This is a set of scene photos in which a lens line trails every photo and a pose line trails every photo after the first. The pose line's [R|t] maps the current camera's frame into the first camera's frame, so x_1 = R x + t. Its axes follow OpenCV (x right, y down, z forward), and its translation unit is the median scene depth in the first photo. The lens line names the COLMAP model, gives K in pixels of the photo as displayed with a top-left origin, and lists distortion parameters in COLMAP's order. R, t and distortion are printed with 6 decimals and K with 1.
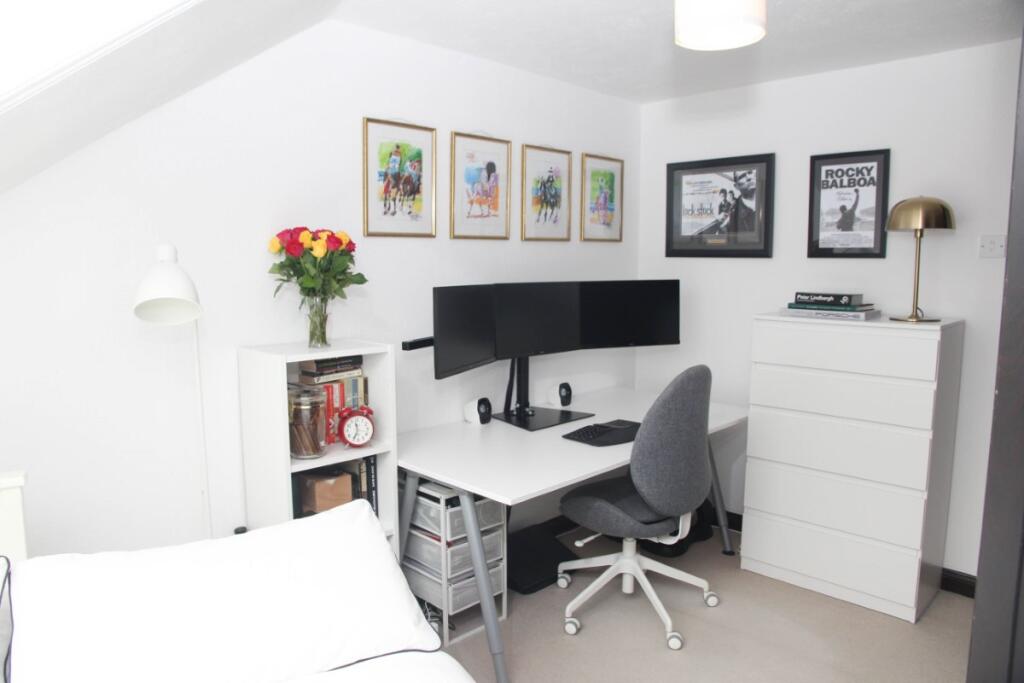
lens RADIAL K [[731.6, 0, 512.2], [0, 731.6, 341.5], [0, 0, 1]] dist [0.006256, 0.007058]
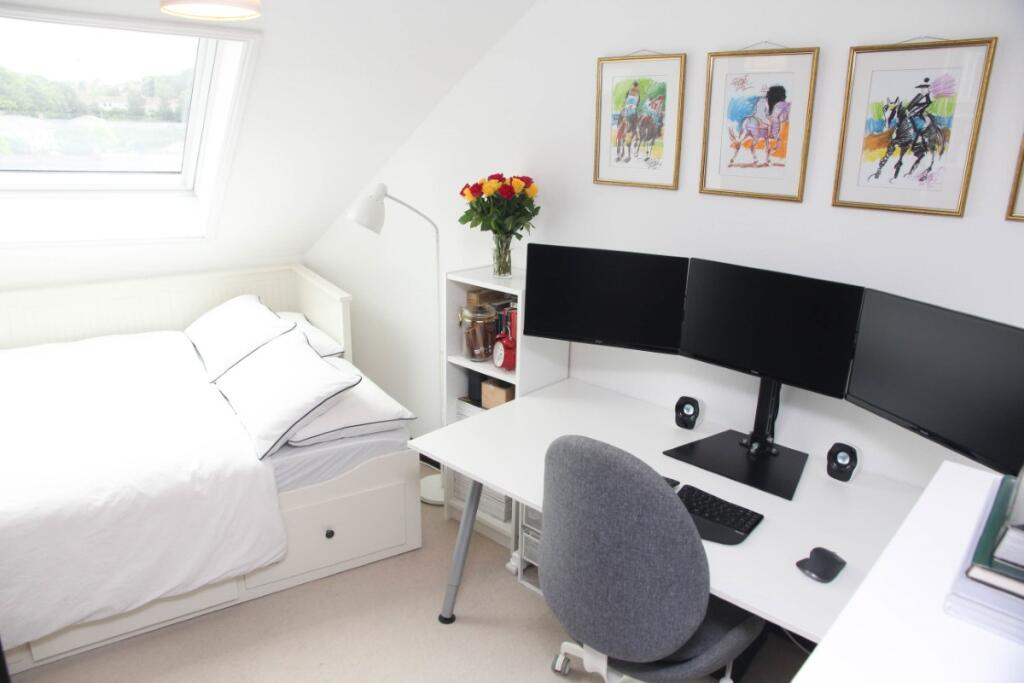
lens RADIAL K [[731.6, 0, 511.9], [0, 731.6, 339.1], [0, 0, 1]] dist [0.006256, 0.007058]
pose [[0.007922, 0.295493, -0.955312, 0.762825], [-0.130183, 0.947516, 0.292002, -0.207550], [0.991458, 0.122052, 0.045974, 0.826394]]
